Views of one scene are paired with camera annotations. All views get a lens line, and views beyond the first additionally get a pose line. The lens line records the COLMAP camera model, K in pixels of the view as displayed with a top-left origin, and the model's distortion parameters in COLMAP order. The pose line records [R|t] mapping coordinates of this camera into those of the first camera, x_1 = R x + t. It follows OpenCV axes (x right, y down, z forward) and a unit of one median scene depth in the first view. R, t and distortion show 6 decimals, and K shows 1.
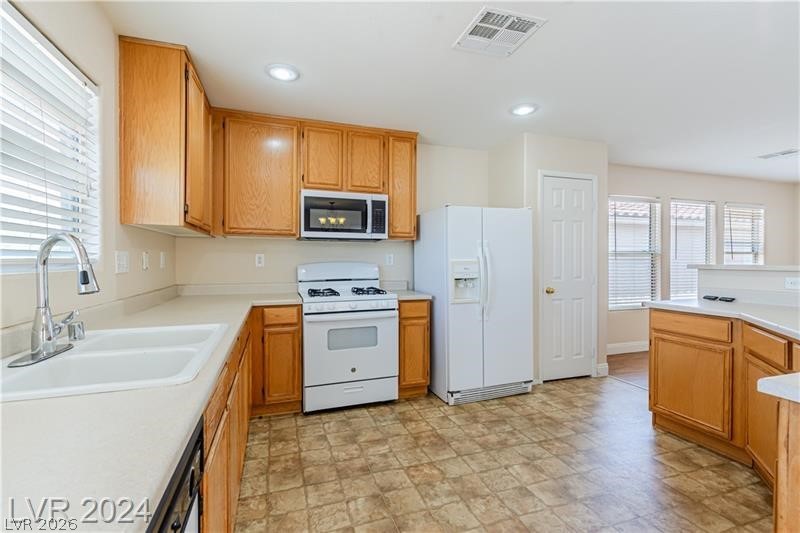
lens RADIAL K [[354.4, 0, 400.0], [0, 354.4, 266.5], [0, 0, 1]] dist [0.002372, 0.000136]
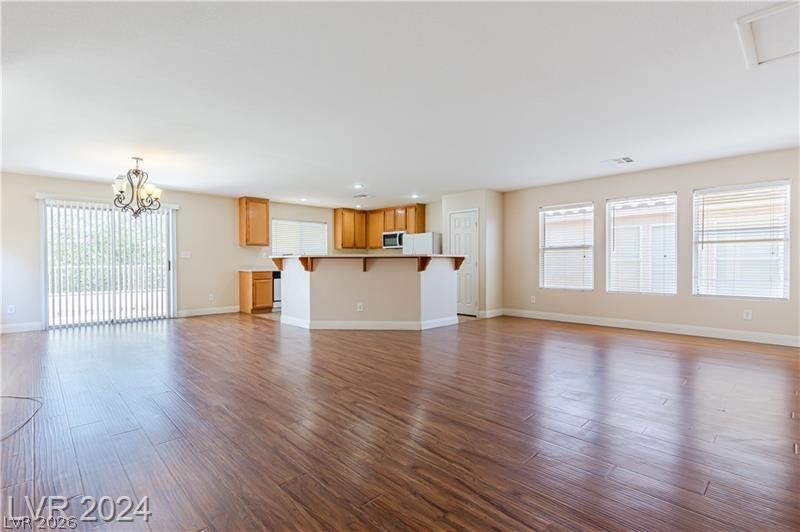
lens RADIAL K [[366.1, 0, 391.4], [0, 366.1, 263.5], [0, 0, 1]] dist [0.000924, 0.000113]
pose [[0.438512, 0.004996, -0.898711, 2.625269], [-0.009446, 0.999955, 0.000949, 0.045284], [0.898676, 0.008073, 0.438539, -0.310287]]
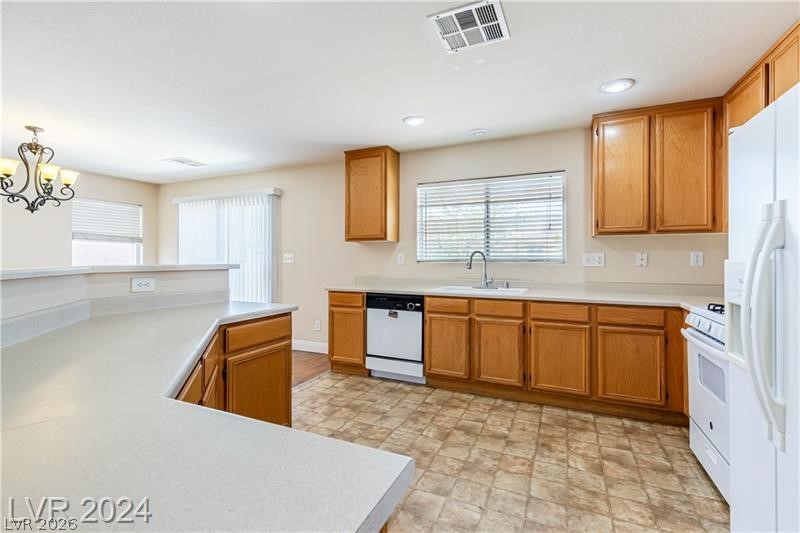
lens RADIAL K [[363.7, 0, 399.2], [0, 363.7, 259.9], [0, 0, 1]] dist [0.002537, 0.000599]
pose [[-0.674717, 0.004507, -0.738063, 0.743169], [-0.010851, 0.999813, 0.016025, -0.020246], [0.737997, 0.018821, -0.674541, 0.998161]]
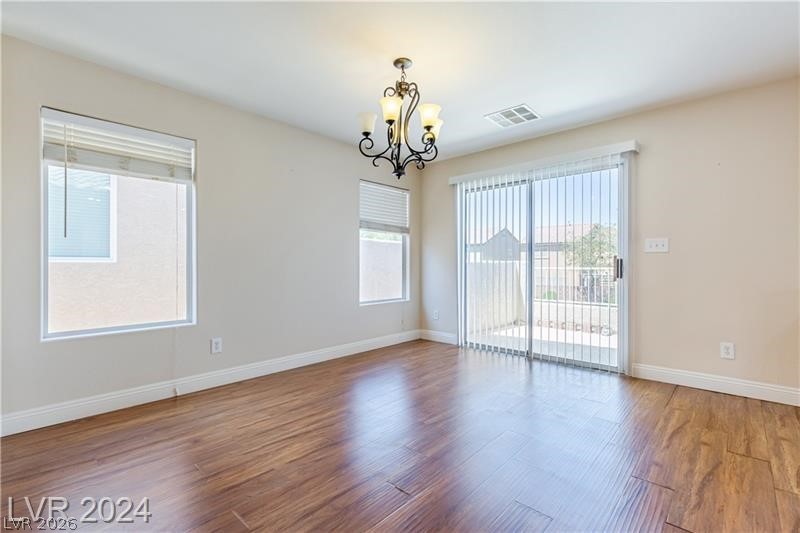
lens RADIAL K [[366.1, 0, 391.4], [0, 366.1, 264.0], [0, 0, 1]] dist [0.000924, 0.000113]
pose [[-0.882386, -0.000288, -0.470526, 1.089740], [-0.007199, 0.999891, 0.012889, 0.052047], [0.470471, 0.014760, -0.882292, 0.126359]]
